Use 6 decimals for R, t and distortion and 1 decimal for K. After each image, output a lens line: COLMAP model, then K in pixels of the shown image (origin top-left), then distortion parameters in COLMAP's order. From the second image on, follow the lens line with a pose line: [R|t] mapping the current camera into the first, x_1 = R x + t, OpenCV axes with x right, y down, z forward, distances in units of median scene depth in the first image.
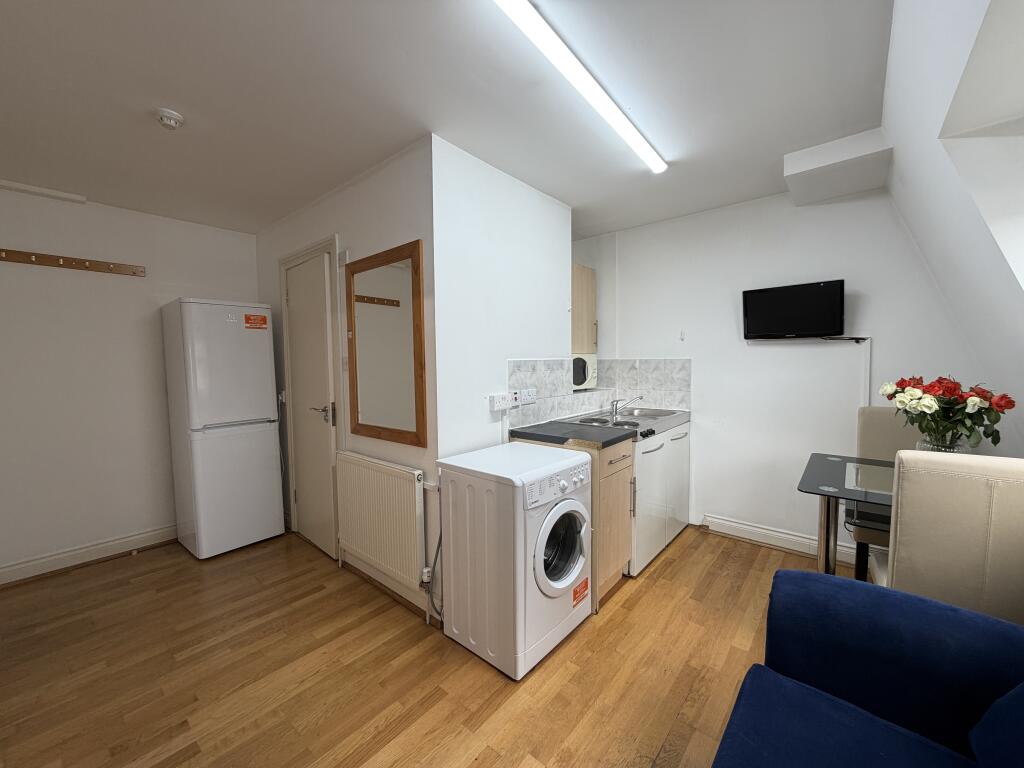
lens RADIAL K [[408.0, 0, 509.7], [0, 408.0, 385.8], [0, 0, 1]] dist [-0.000234, 0.000087]
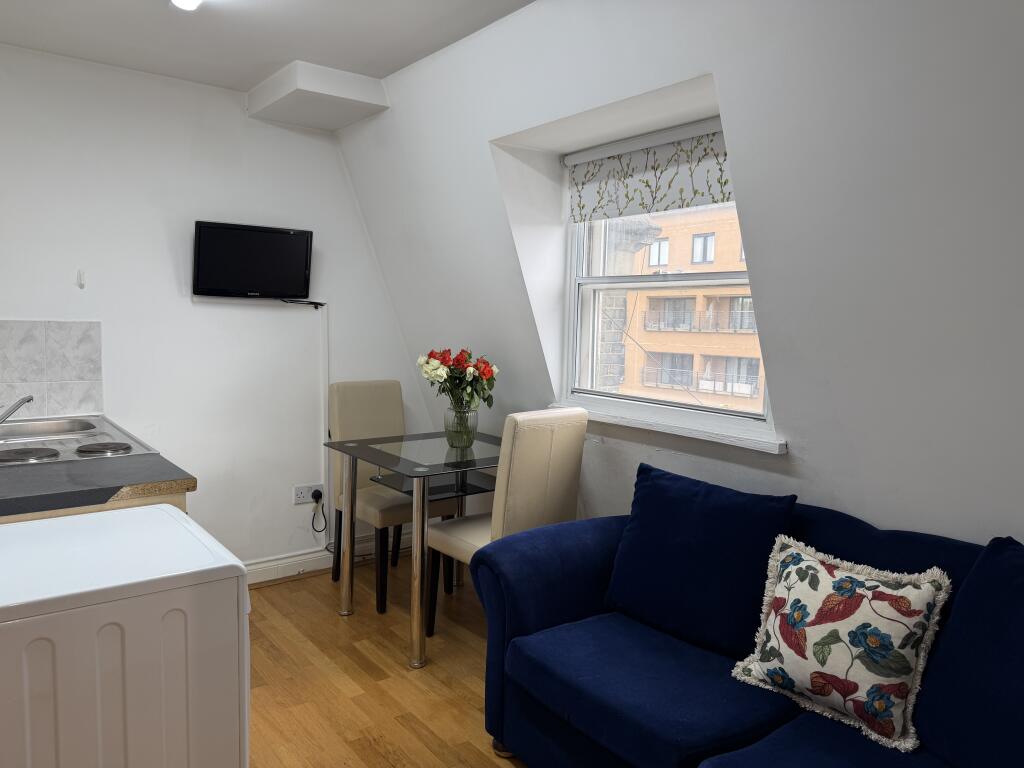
lens RADIAL K [[715.3, 0, 512.0], [0, 715.3, 384.0], [0, 0, 1]] dist [0.097189, -0.112579]
pose [[0.200160, -0.072253, 0.977095, -0.543422], [0.036389, 0.997137, 0.066281, -0.033480], [-0.979087, 0.022289, 0.202216, 0.306040]]
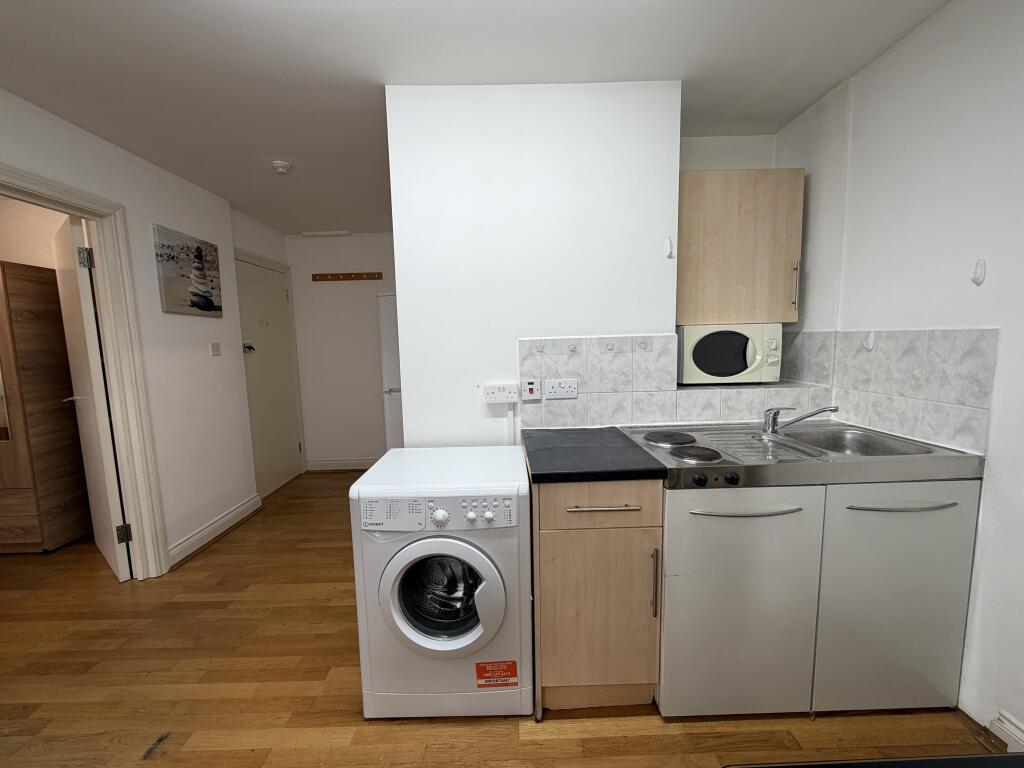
lens RADIAL K [[408.0, 0, 509.7], [0, 408.0, 385.8], [0, 0, 1]] dist [-0.000234, 0.000087]
pose [[0.655576, 0.081357, -0.750734, 0.549510], [-0.027405, 0.996088, 0.084014, -0.038969], [0.754632, -0.034504, 0.655241, 0.466719]]
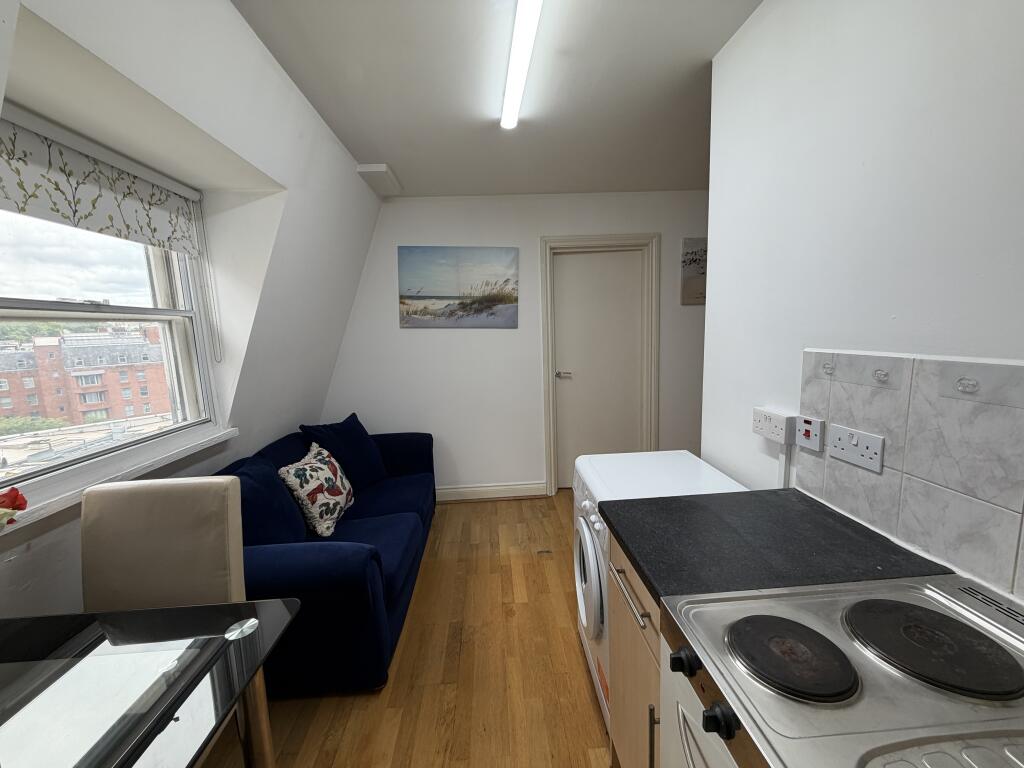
lens RADIAL K [[408.0, 0, 509.7], [0, 408.0, 385.8], [0, 0, 1]] dist [-0.000234, 0.000087]
pose [[-0.725018, 0.139797, -0.674393, 0.569043], [0.006847, 0.980598, 0.195910, -0.115780], [0.688696, 0.137421, -0.711908, 1.076292]]
